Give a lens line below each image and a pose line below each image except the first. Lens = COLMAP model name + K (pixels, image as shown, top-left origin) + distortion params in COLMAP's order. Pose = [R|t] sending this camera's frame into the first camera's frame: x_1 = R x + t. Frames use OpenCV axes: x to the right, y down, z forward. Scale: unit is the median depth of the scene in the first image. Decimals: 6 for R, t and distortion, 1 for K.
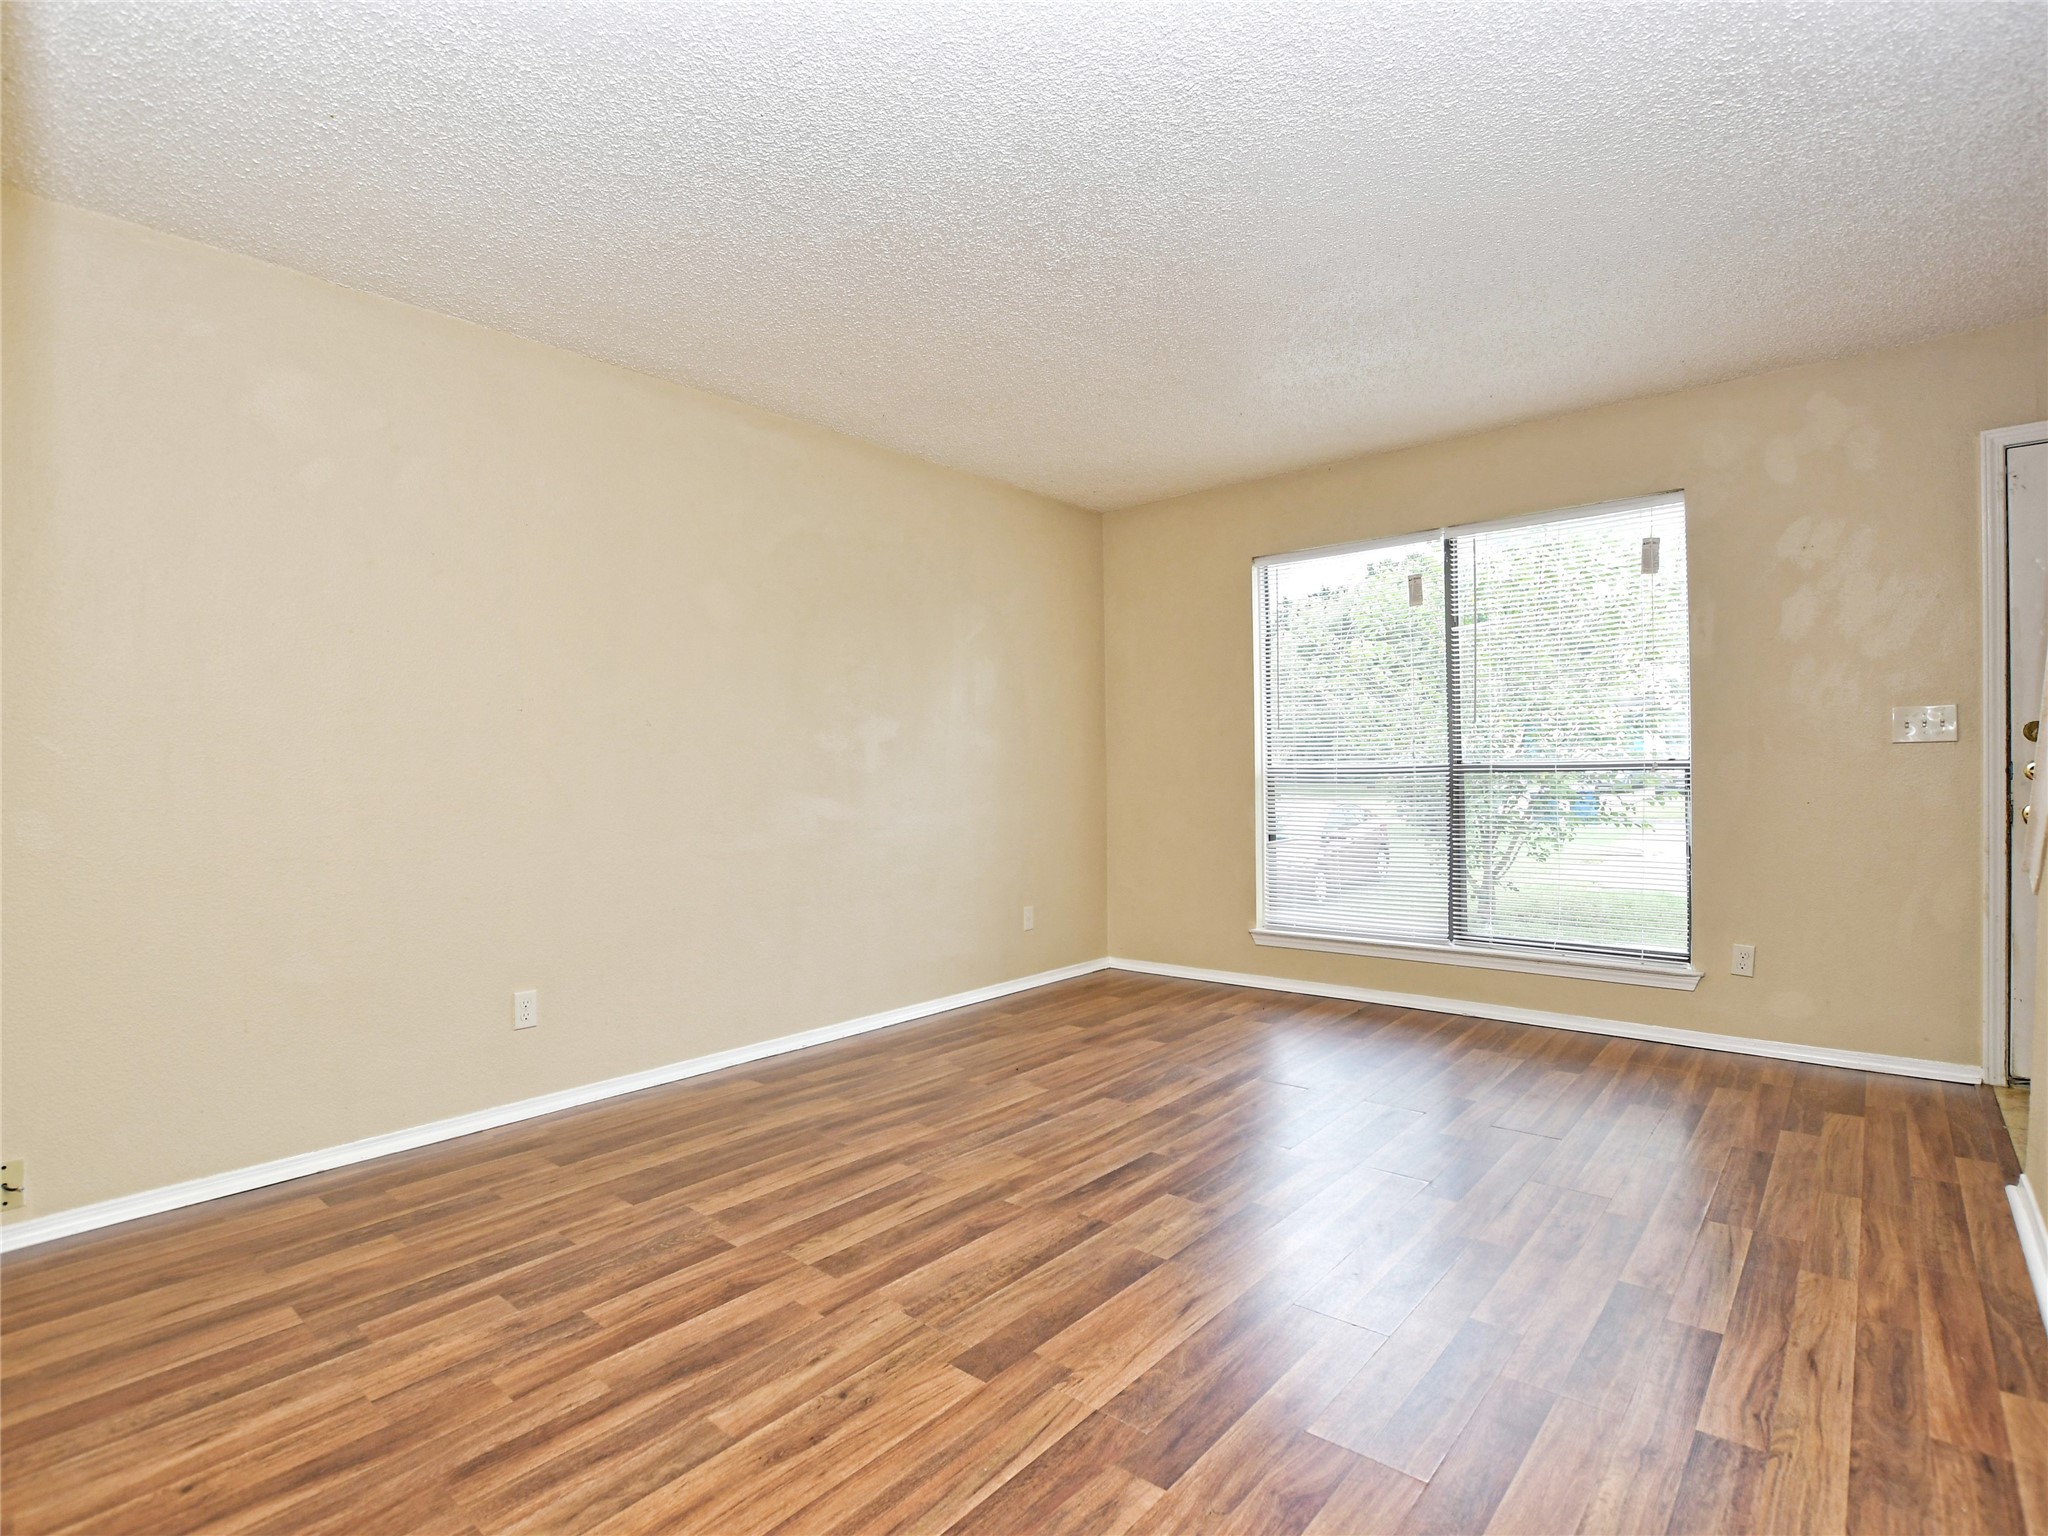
lens RADIAL K [[1009.2, 0, 1041.0], [0, 1009.2, 774.6], [0, 0, 1]] dist [-0.024858, 0.001712]
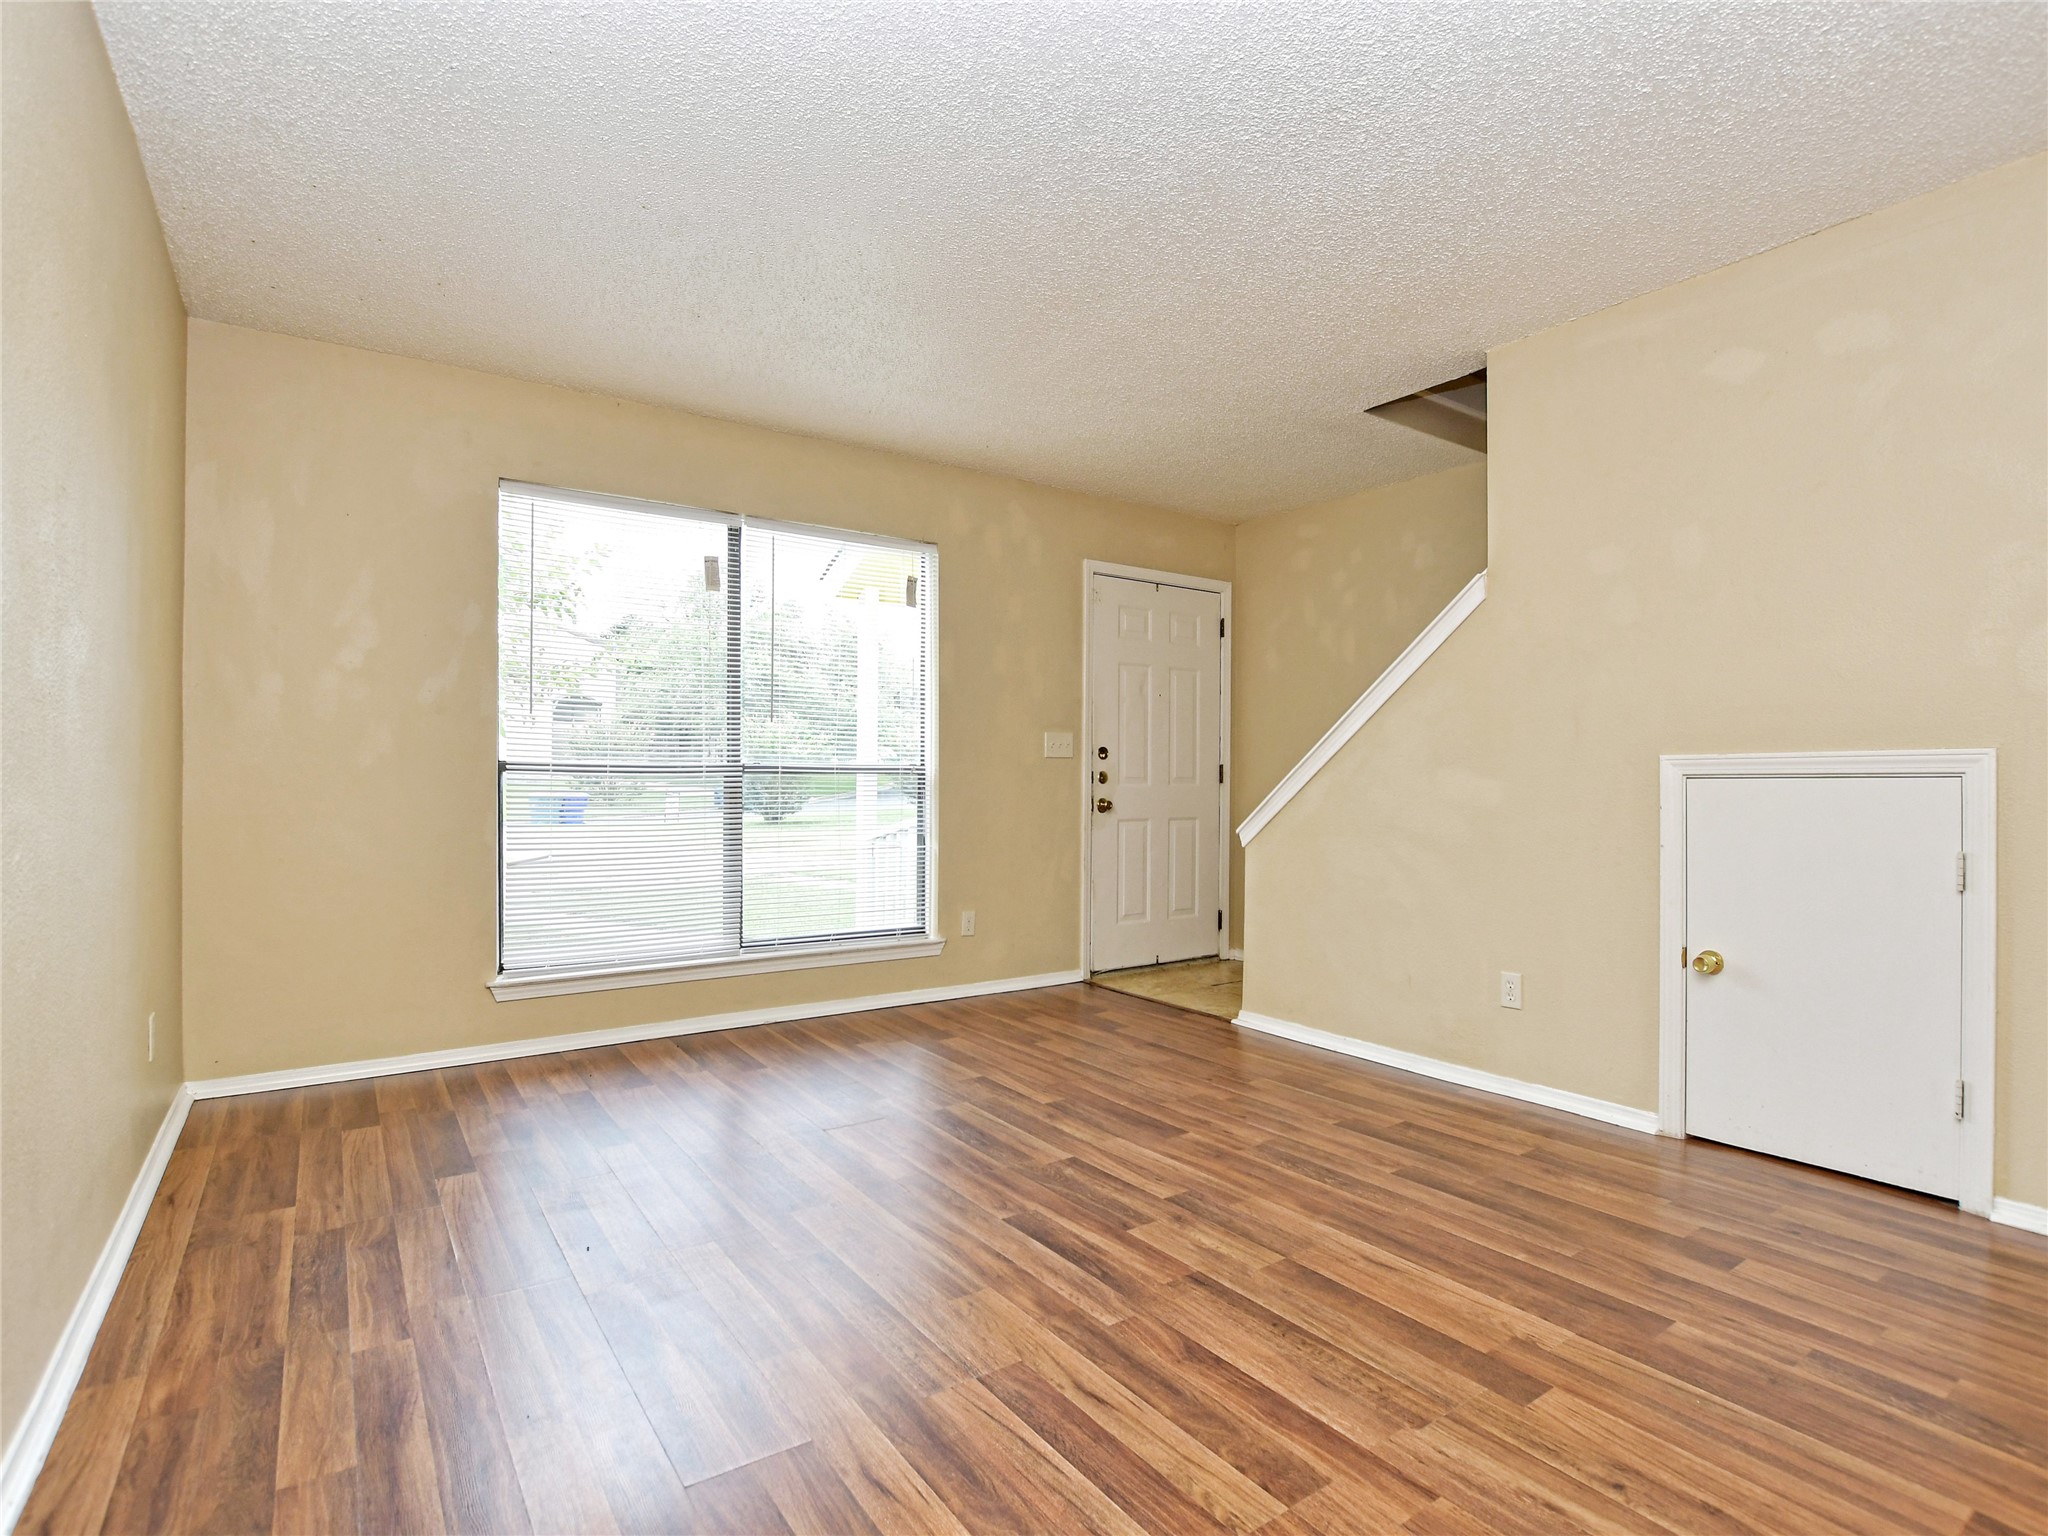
lens RADIAL K [[1011.6, 0, 1025.6], [0, 1011.6, 781.3], [0, 0, 1]] dist [-0.032351, 0.003965]
pose [[0.260009, 0.014273, 0.965501, -0.686494], [-0.006684, 0.999893, -0.012981, 0.025884], [-0.965583, -0.003078, 0.260077, 0.765657]]
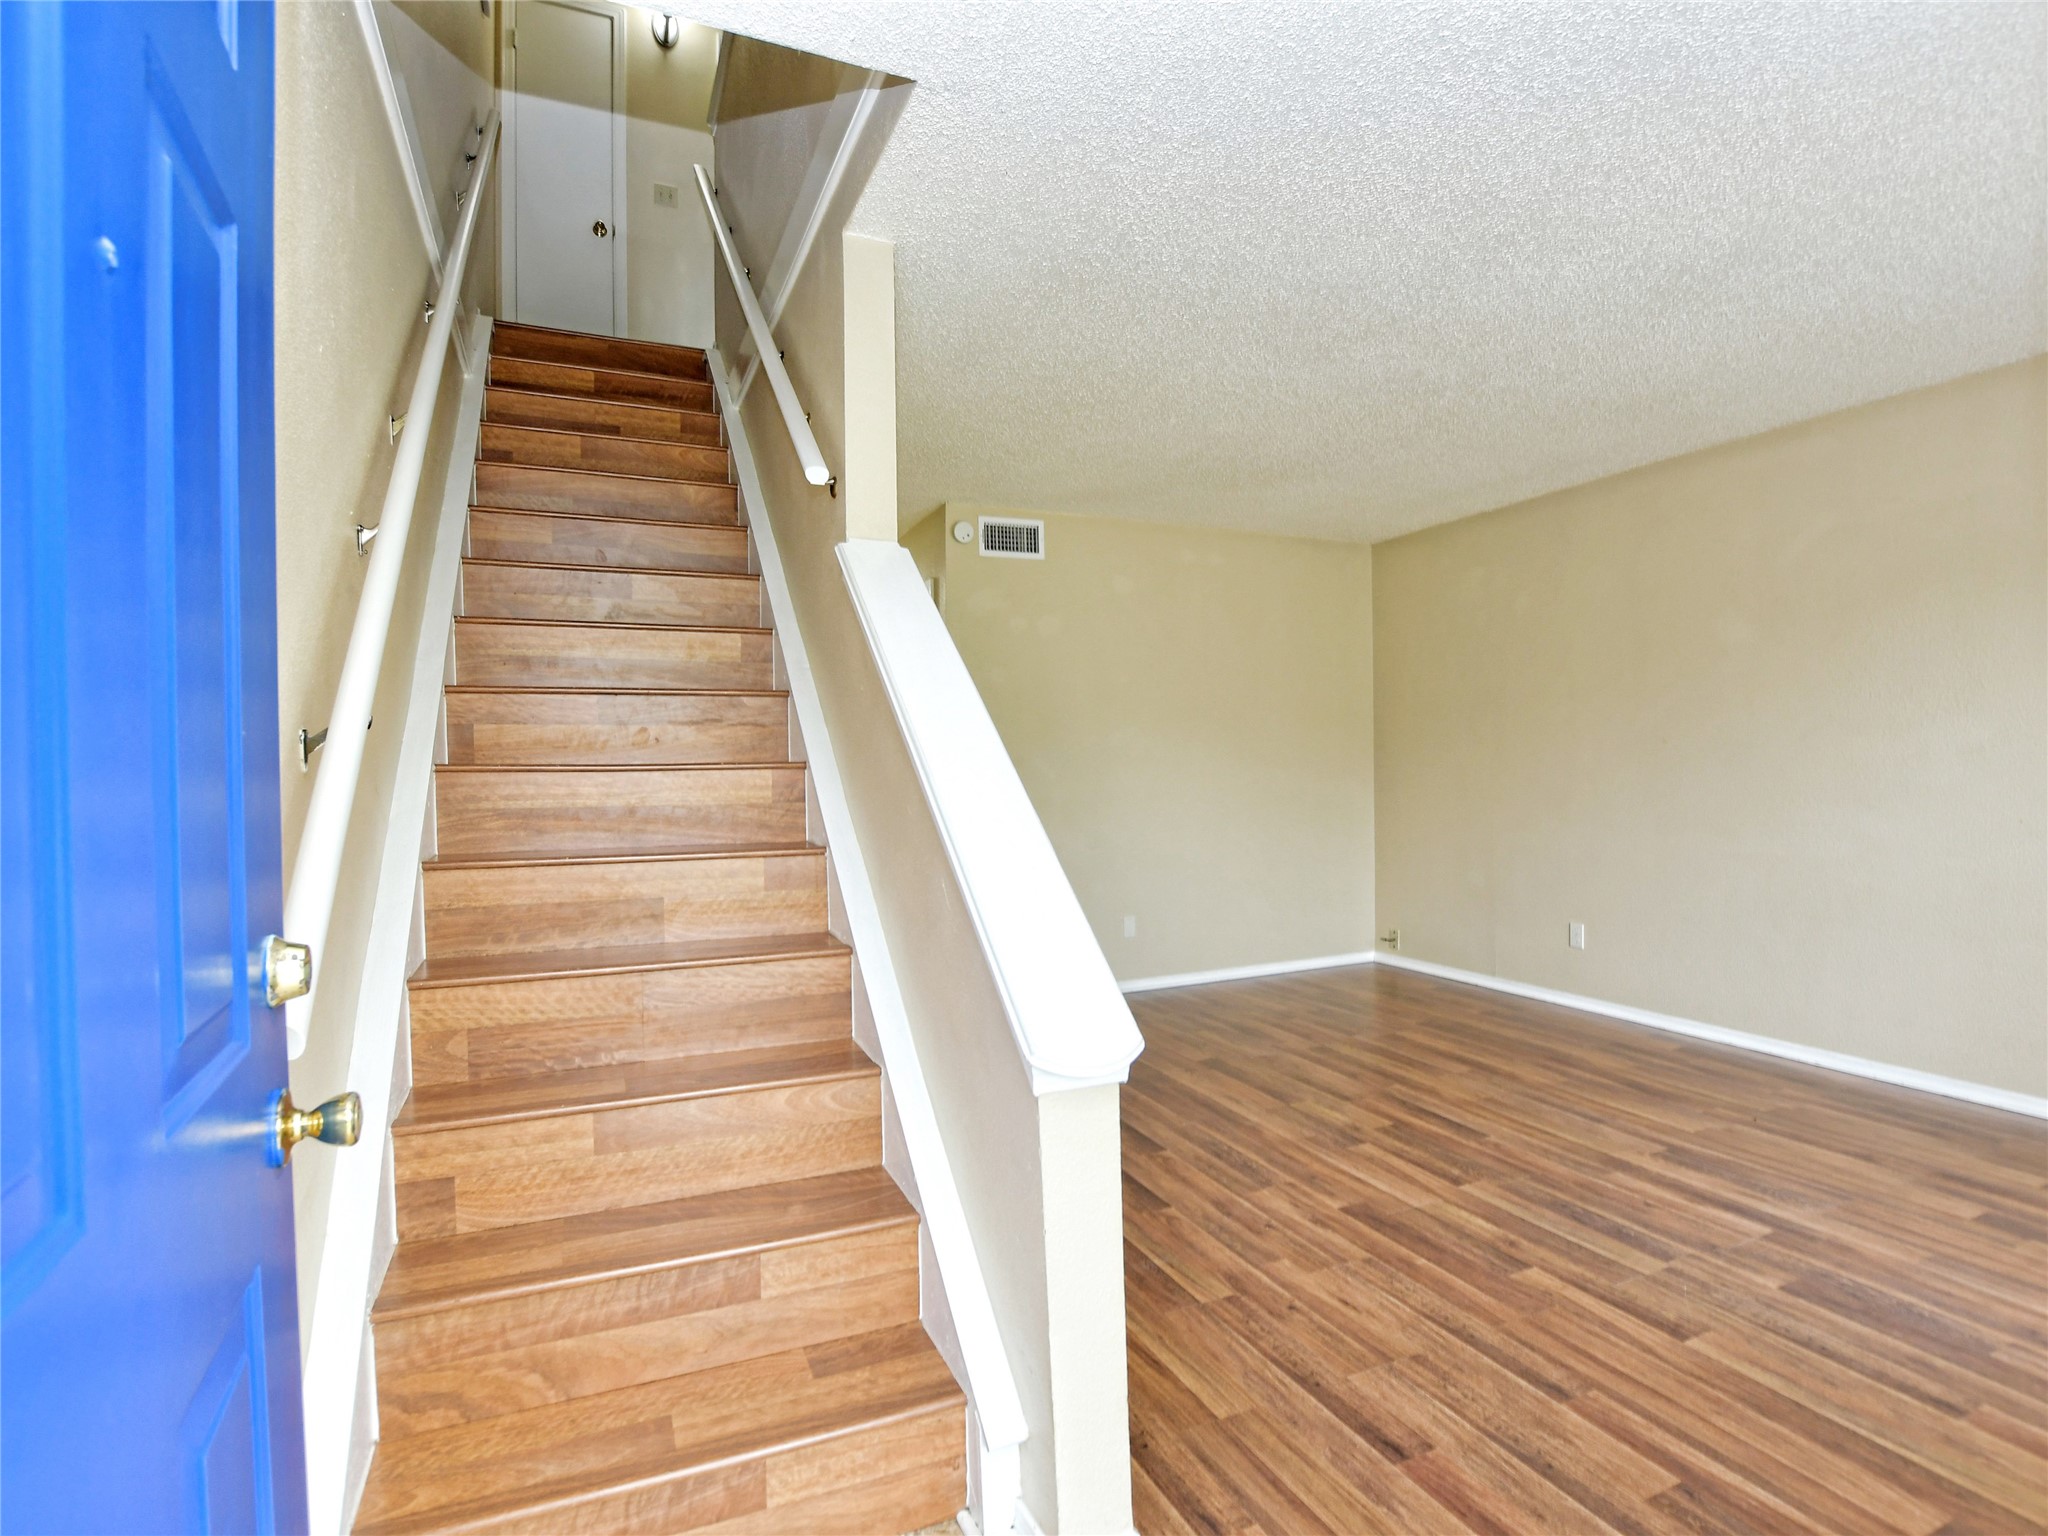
lens RADIAL K [[1011.6, 0, 1025.6], [0, 1011.6, 781.3], [0, 0, 1]] dist [-0.032351, 0.003965]
pose [[-0.438296, 0.034246, -0.898178, 1.325482], [0.019482, 0.999401, 0.028599, -0.062682], [0.898620, -0.004963, -0.438700, 1.023172]]
